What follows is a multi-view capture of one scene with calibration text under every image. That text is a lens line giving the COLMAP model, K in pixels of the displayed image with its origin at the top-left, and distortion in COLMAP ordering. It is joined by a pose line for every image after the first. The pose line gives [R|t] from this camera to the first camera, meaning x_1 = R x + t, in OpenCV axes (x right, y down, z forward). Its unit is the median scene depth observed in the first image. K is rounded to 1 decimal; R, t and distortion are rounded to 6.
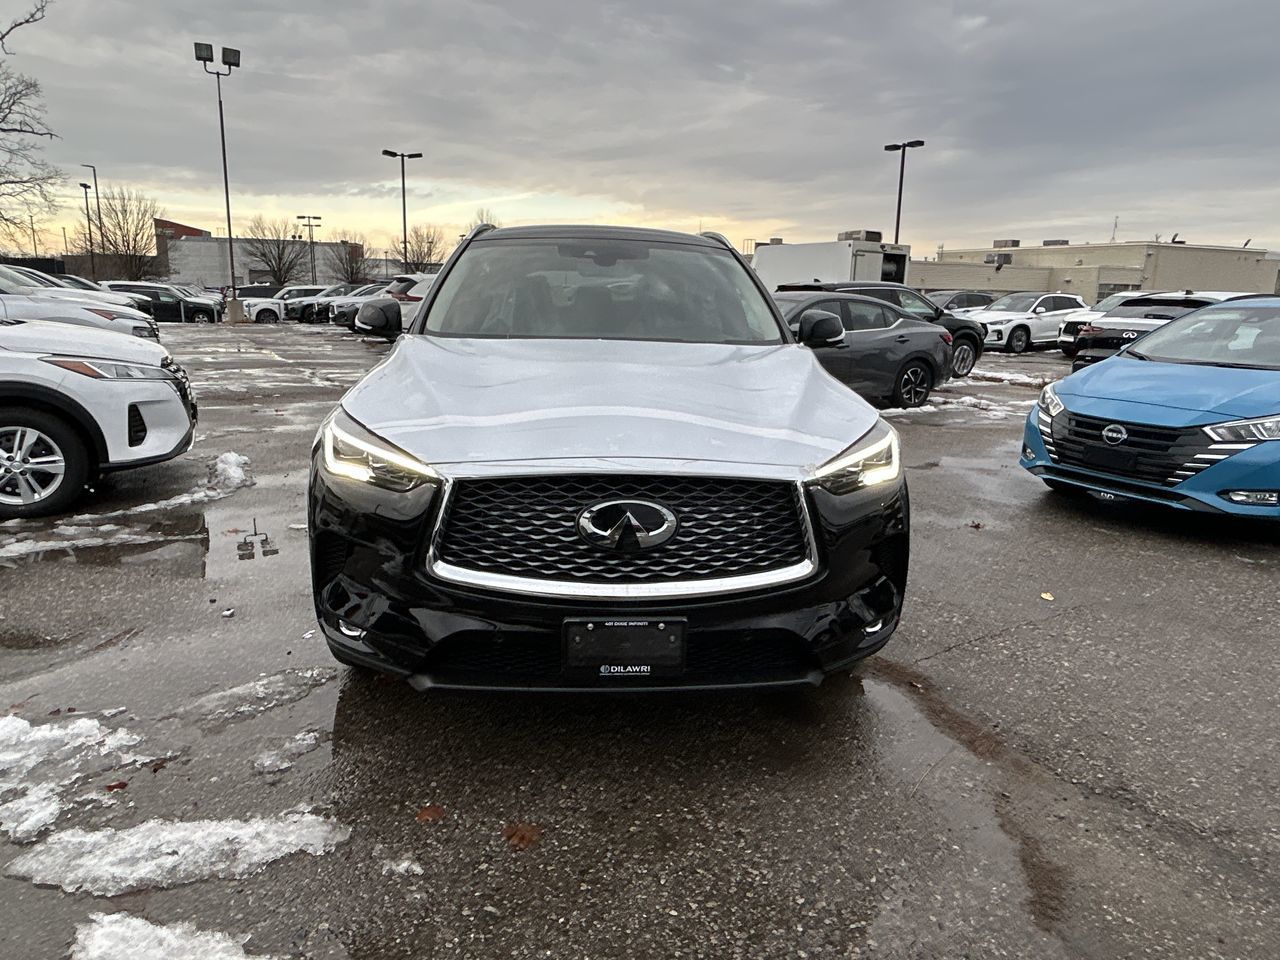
lens RADIAL K [[845.1, 0, 644.4], [0, 845.1, 473.4], [0, 0, 1]] dist [-0.009077, 0.004199]
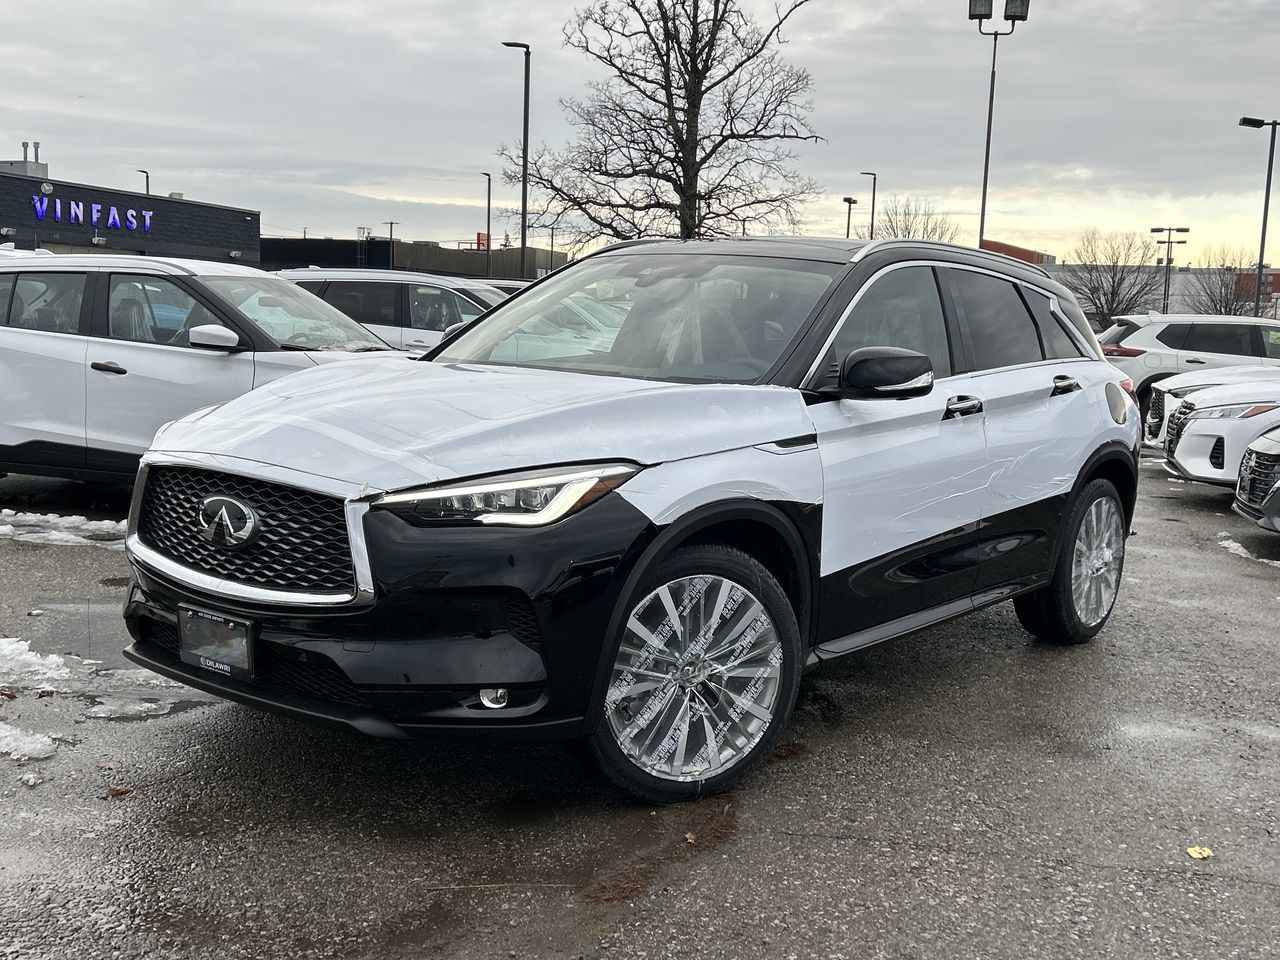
lens RADIAL K [[1391.0, 0, 635.2], [0, 1391.0, 507.4], [0, 0, 1]] dist [0.029110, 0.000000]
pose [[0.725538, 0.097666, -0.681216, 0.623288], [-0.164643, 0.985766, -0.034026, 0.007875], [0.668196, 0.136845, 0.731291, 0.033884]]
